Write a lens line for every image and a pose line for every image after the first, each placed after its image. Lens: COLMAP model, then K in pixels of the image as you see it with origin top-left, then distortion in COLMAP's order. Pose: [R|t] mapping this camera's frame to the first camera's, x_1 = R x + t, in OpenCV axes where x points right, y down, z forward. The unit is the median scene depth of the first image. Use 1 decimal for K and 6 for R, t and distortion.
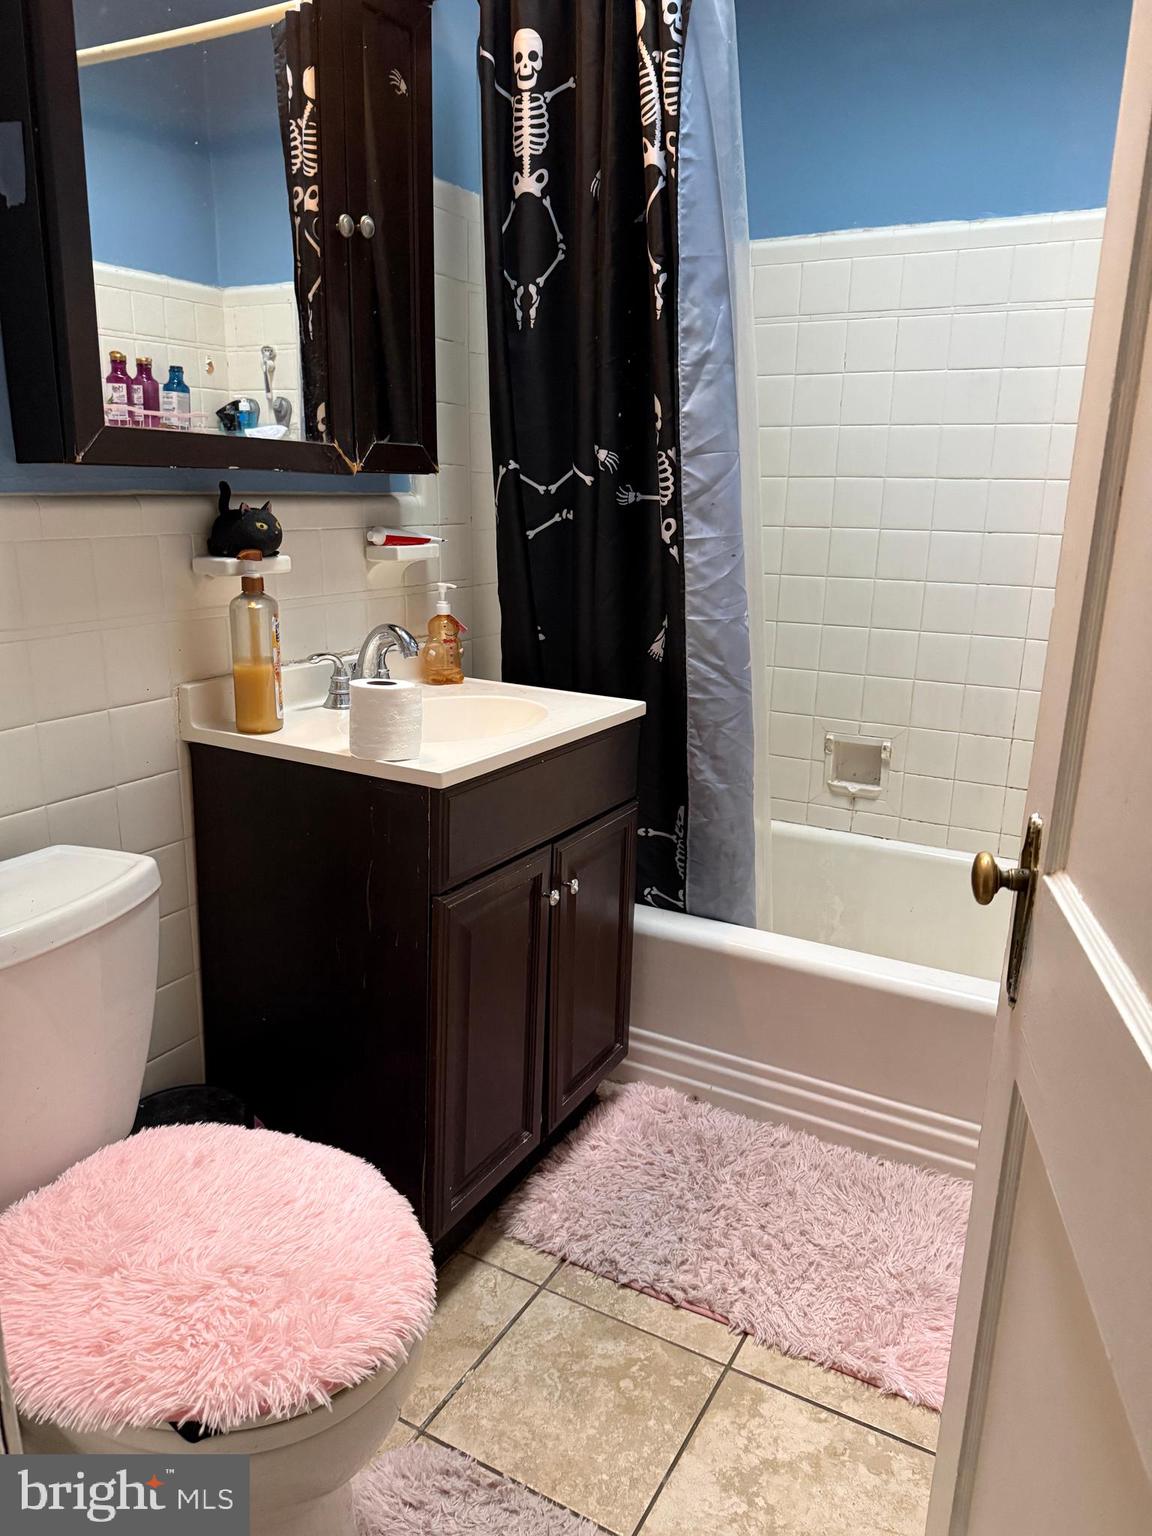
lens RADIAL K [[1092.9, 0, 576.0], [0, 1092.9, 768.0], [0, 0, 1]] dist [0.106573, -0.156058]
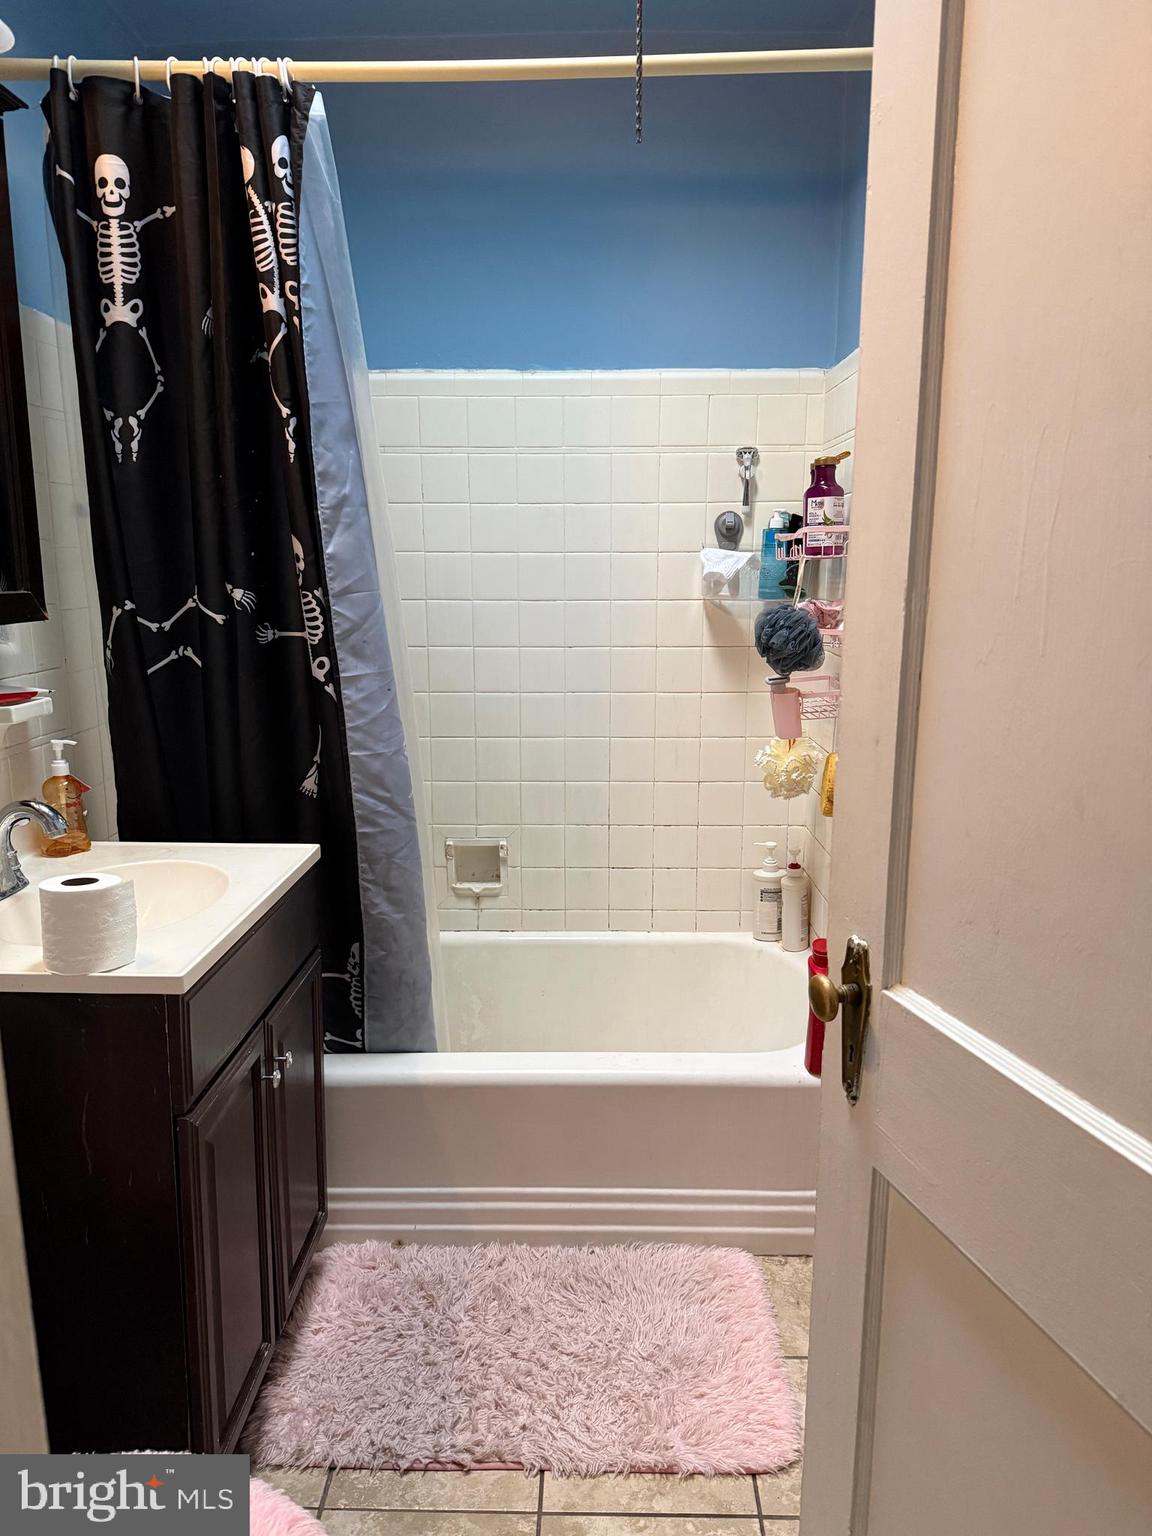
lens RADIAL K [[1093.7, 0, 579.7], [0, 1093.7, 769.3], [0, 0, 1]] dist [0.114967, -0.152384]
pose [[0.881576, -0.106568, 0.459854, -0.177159], [0.135873, 0.990241, -0.030997, -0.066552], [-0.452064, 0.089808, 0.887453, 0.031774]]
